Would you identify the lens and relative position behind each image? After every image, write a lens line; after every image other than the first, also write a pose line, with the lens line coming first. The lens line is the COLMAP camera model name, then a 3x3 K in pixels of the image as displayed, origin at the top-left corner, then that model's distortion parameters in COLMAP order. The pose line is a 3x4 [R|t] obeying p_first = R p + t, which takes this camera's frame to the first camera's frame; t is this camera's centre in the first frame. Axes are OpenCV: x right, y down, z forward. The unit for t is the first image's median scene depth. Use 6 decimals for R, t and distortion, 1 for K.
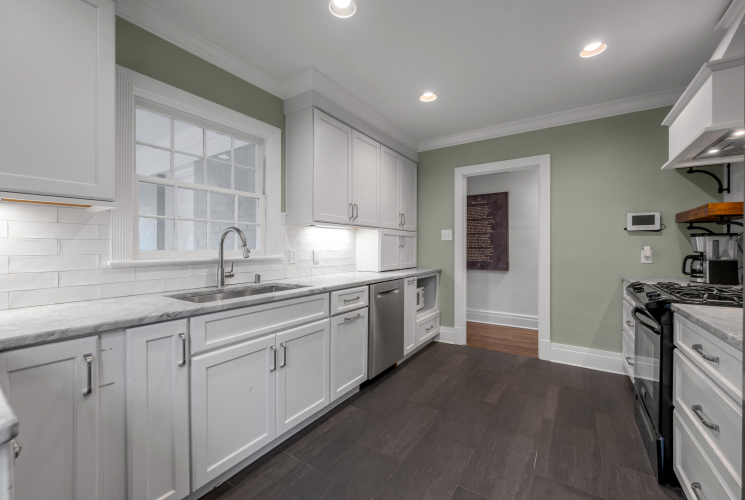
lens RADIAL K [[303.4, 0, 372.5], [0, 303.4, 250.0], [0, 0, 1]] dist [-0.000497, -0.000015]
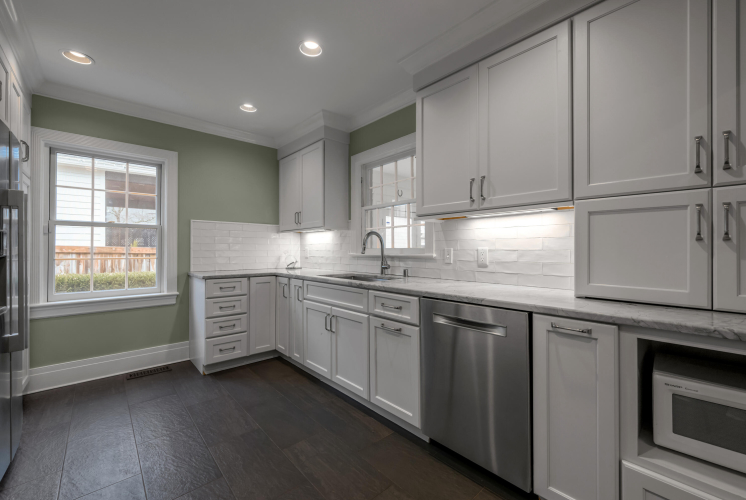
lens RADIAL K [[310.1, 0, 373.8], [0, 310.1, 247.3], [0, 0, 1]] dist [0.022002, -0.000006]
pose [[-0.253985, -0.003312, -0.967203, 0.821332], [-0.002977, 0.999992, -0.002642, -0.000981], [0.967204, 0.002209, -0.253993, 1.221308]]
